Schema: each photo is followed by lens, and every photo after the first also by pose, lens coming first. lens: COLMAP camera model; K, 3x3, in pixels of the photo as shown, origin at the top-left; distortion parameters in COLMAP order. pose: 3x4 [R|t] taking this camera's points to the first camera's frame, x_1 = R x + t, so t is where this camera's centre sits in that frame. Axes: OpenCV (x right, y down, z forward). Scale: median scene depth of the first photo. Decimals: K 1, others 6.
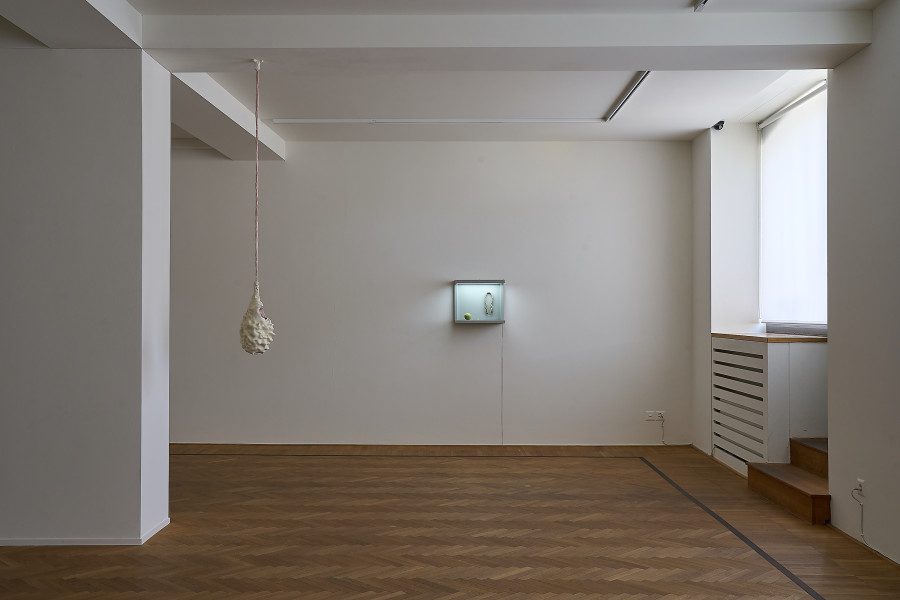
lens RADIAL K [[859.0, 0, 450.0], [0, 859.0, 300.0], [0, 0, 1]] dist [0.008807, 0.011551]
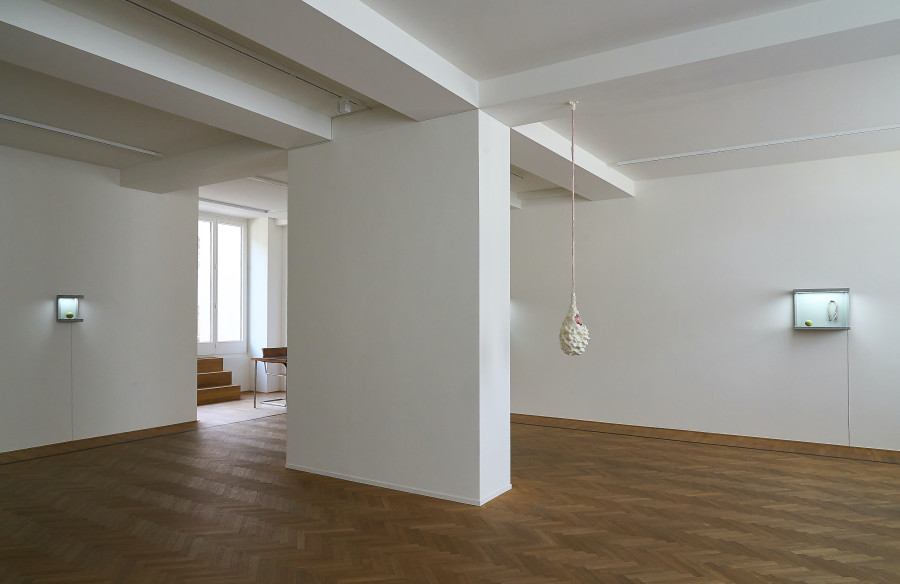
lens RADIAL K [[585.7, 0, 448.1], [0, 585.7, 309.1], [0, 0, 1]] dist [-0.000916, 0.002400]
pose [[0.845887, -0.008858, -0.533289, 0.044706], [0.007592, 0.999961, -0.004567, 0.002355], [0.533309, -0.000185, 0.845921, 0.207227]]
